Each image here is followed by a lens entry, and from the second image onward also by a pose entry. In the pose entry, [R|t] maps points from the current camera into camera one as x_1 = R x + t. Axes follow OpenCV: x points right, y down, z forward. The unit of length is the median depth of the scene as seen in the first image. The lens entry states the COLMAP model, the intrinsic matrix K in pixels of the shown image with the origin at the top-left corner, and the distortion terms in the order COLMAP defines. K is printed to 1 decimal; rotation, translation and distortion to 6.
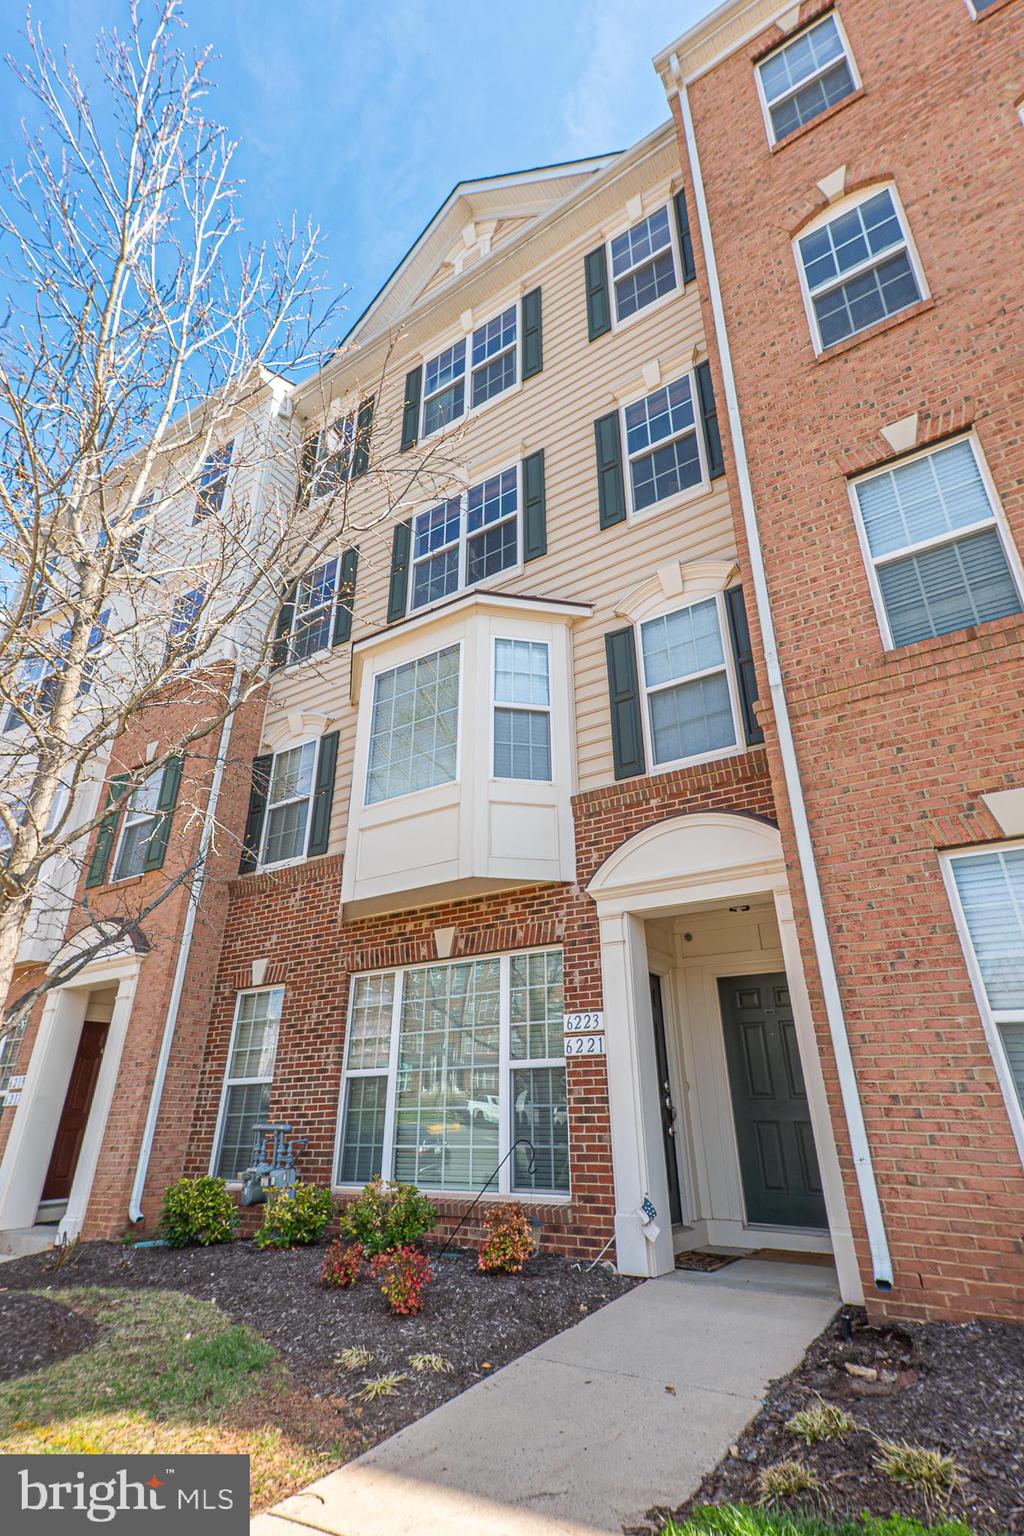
lens RADIAL K [[762.4, 0, 512.0], [0, 762.4, 768.0], [0, 0, 1]] dist [0.072189, -0.000143]
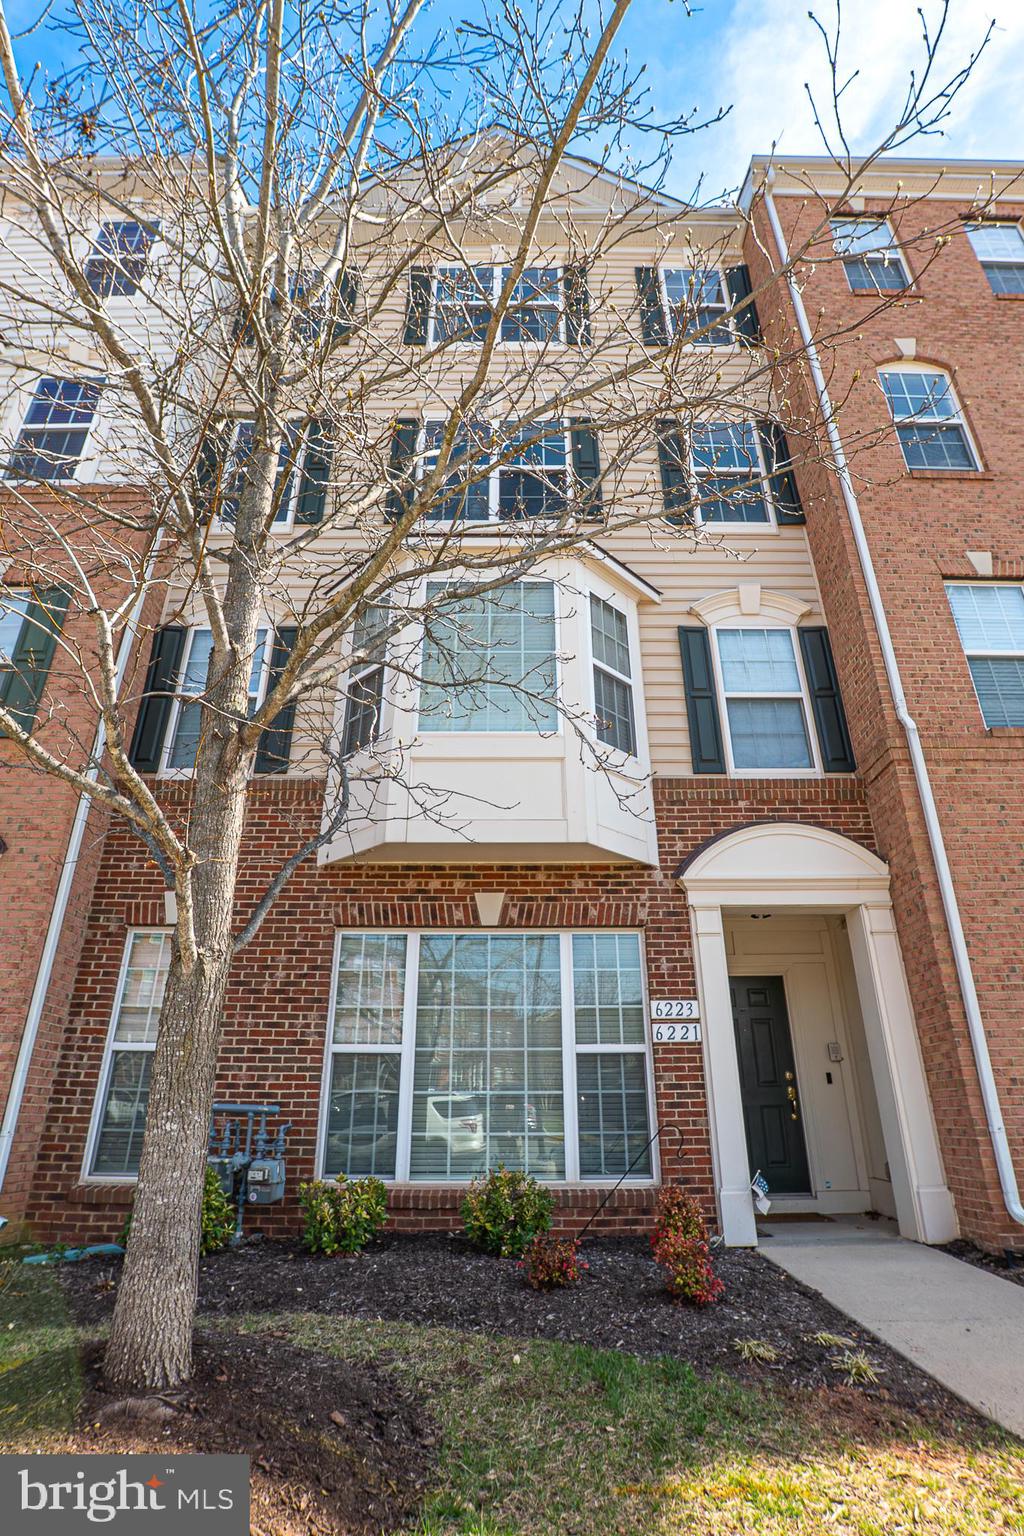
lens RADIAL K [[785.0, 0, 512.0], [0, 785.0, 768.0], [0, 0, 1]] dist [-0.041899, 0.000480]
pose [[0.831708, 0.232363, 0.504251, -0.579304], [-0.234145, 0.970291, -0.060921, 0.127427], [-0.503426, -0.067400, 0.861406, 0.244840]]
